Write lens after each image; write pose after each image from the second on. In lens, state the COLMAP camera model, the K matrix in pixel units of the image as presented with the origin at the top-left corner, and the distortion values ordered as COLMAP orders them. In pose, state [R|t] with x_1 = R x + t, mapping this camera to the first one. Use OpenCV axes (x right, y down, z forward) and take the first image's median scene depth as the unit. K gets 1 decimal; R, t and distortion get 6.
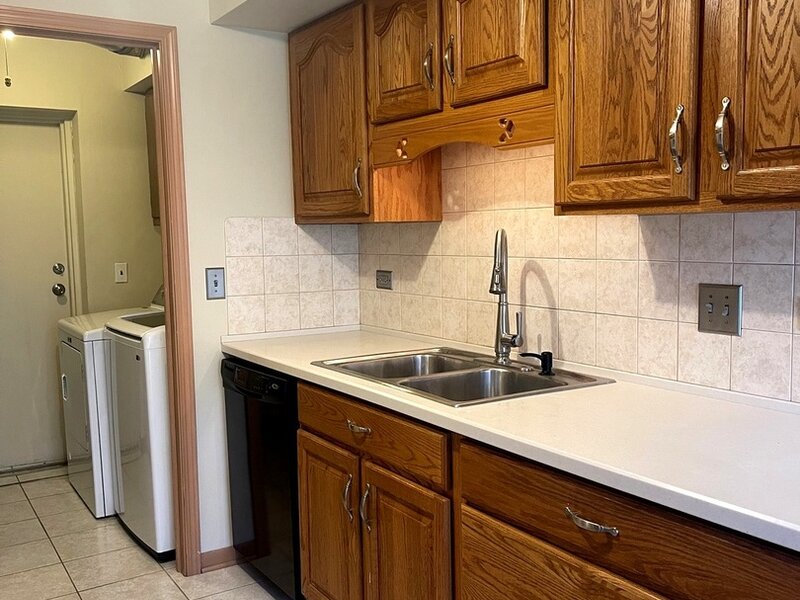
lens RADIAL K [[770.7, 0, 400.0], [0, 770.7, 300.0], [0, 0, 1]] dist [-0.002755, -0.012427]
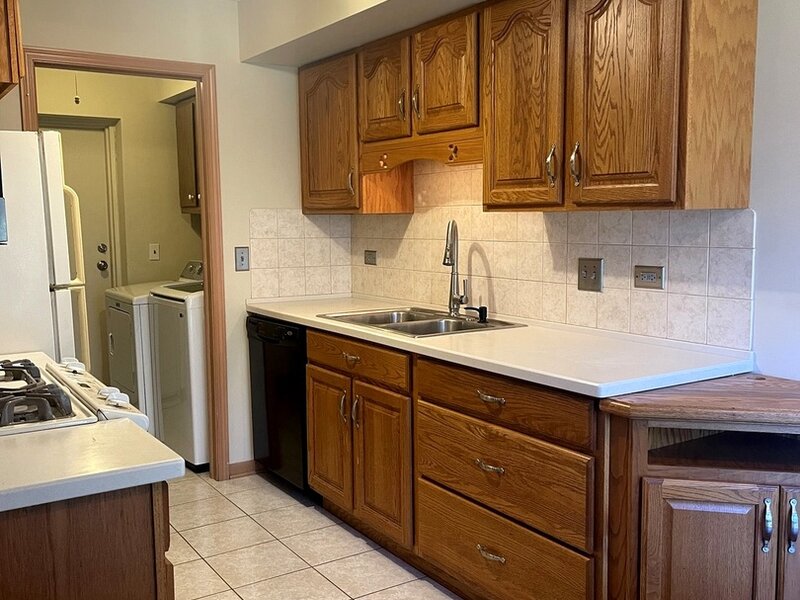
lens RADIAL K [[770.7, 0, 400.0], [0, 770.7, 300.0], [0, 0, 1]] dist [-0.002755, -0.012427]
pose [[0.999878, 0.008025, 0.013374, 0.016801], [-0.008244, 0.999831, 0.016461, 0.031669], [-0.013240, -0.016570, 0.999775, -0.408281]]
